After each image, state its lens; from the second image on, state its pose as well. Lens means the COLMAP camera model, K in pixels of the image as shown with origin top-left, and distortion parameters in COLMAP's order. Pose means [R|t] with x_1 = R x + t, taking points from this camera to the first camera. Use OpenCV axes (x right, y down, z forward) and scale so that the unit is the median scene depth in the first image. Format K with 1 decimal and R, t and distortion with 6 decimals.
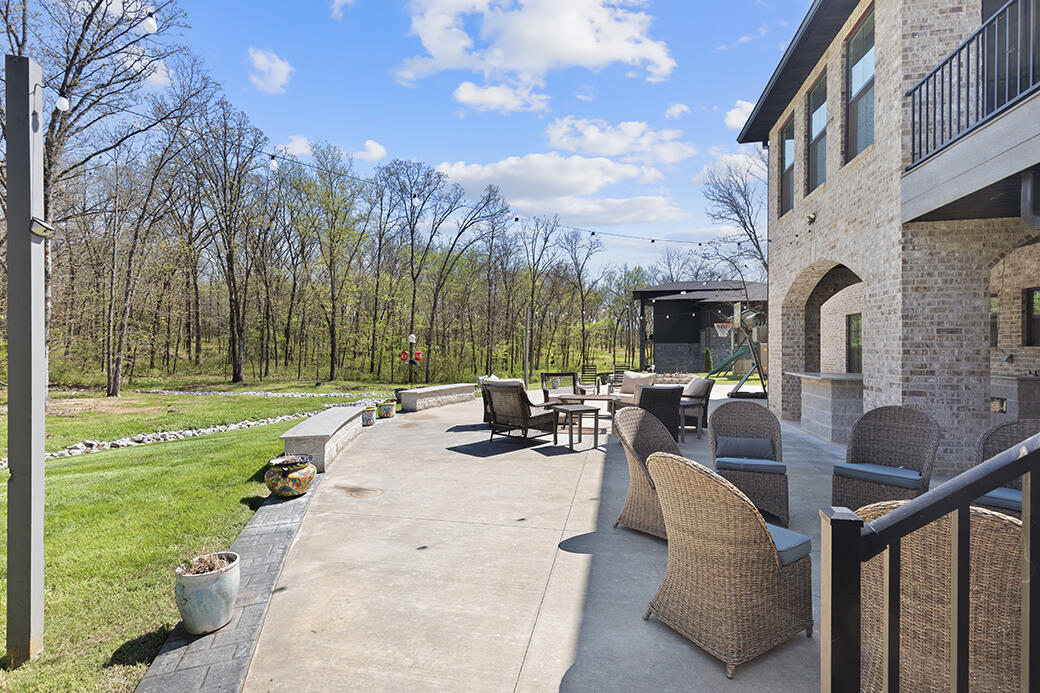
lens RADIAL K [[468.0, 0, 516.3], [0, 468.0, 346.8], [0, 0, 1]] dist [-0.001510, -0.000292]
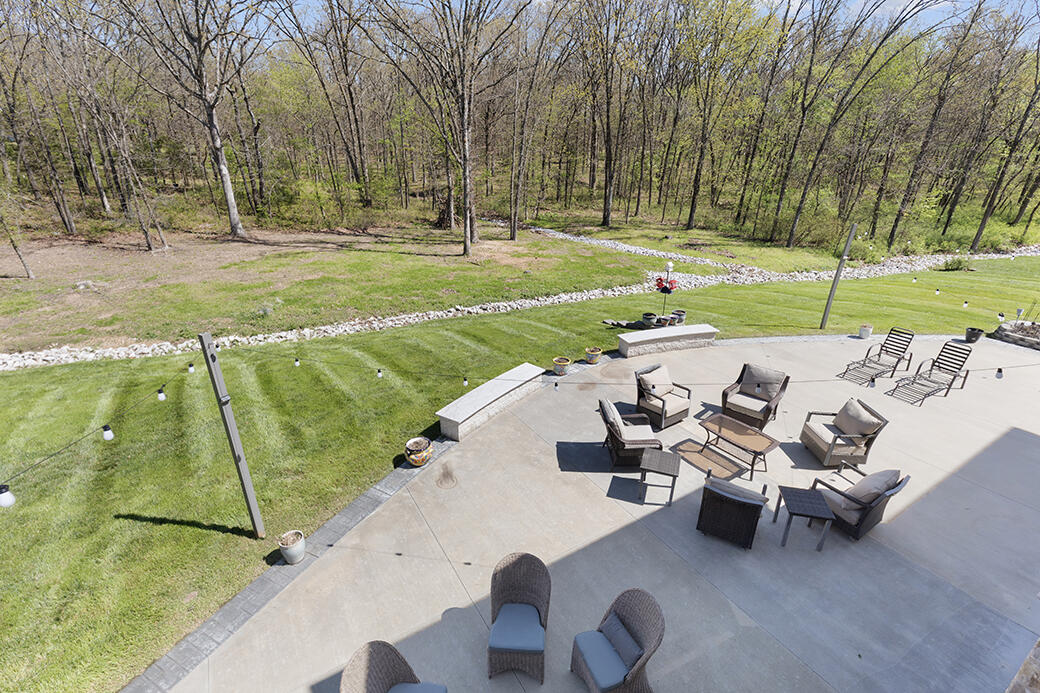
lens RADIAL K [[468.0, 0, 517.9], [0, 468.0, 345.4], [0, 0, 1]] dist [-0.001510, -0.000292]
pose [[0.687111, 0.285099, -0.668279, 0.841727], [0.000509, 0.919606, 0.392842, -0.801996], [0.726552, -0.270266, 0.631727, 0.364359]]
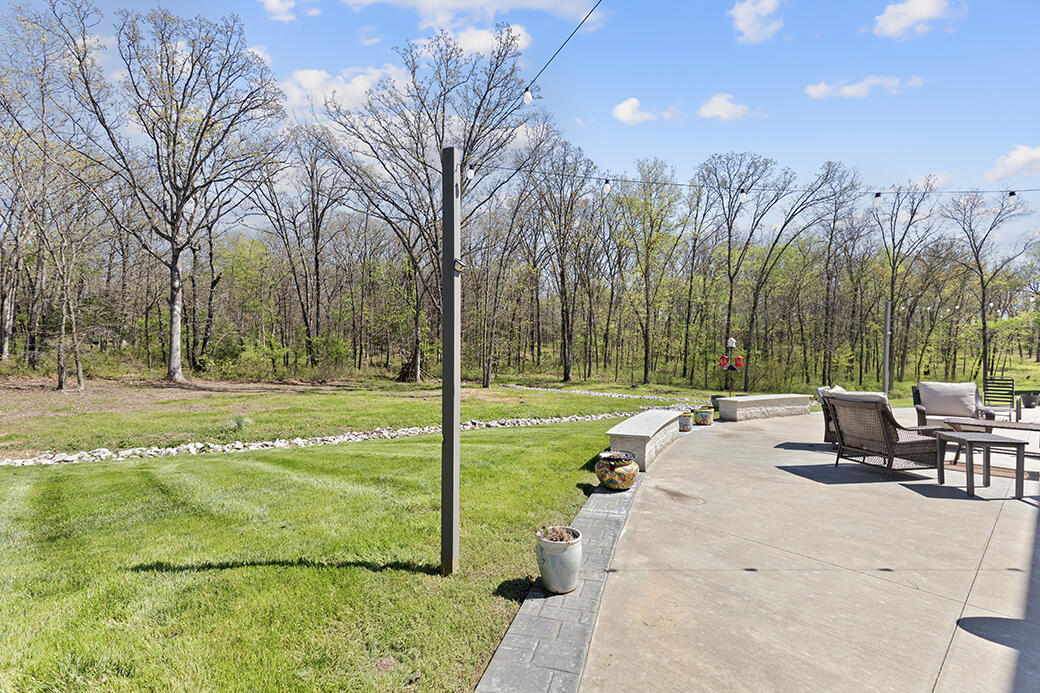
lens RADIAL K [[468.0, 0, 514.2], [0, 468.0, 343.2], [0, 0, 1]] dist [-0.001510, -0.000292]
pose [[0.799797, -0.005122, -0.600249, -0.022871], [-0.004822, 0.999877, -0.014957, -0.000412], [0.600251, 0.014857, 0.799673, -0.013157]]
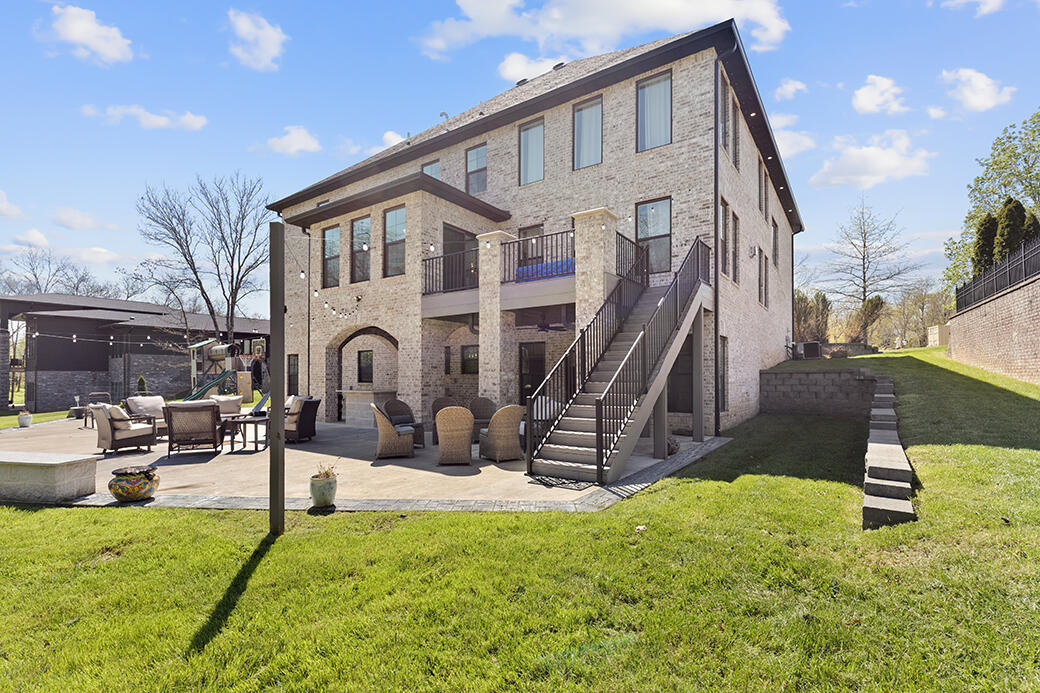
lens RADIAL K [[468.0, 0, 510.8], [0, 468.0, 375.2], [0, 0, 1]] dist [-0.001510, -0.000292]
pose [[0.402634, 0.001368, 0.915360, -1.358006], [-0.000599, 0.999999, -0.001231, 0.010616], [-0.915361, -0.000052, 0.402634, -0.365063]]
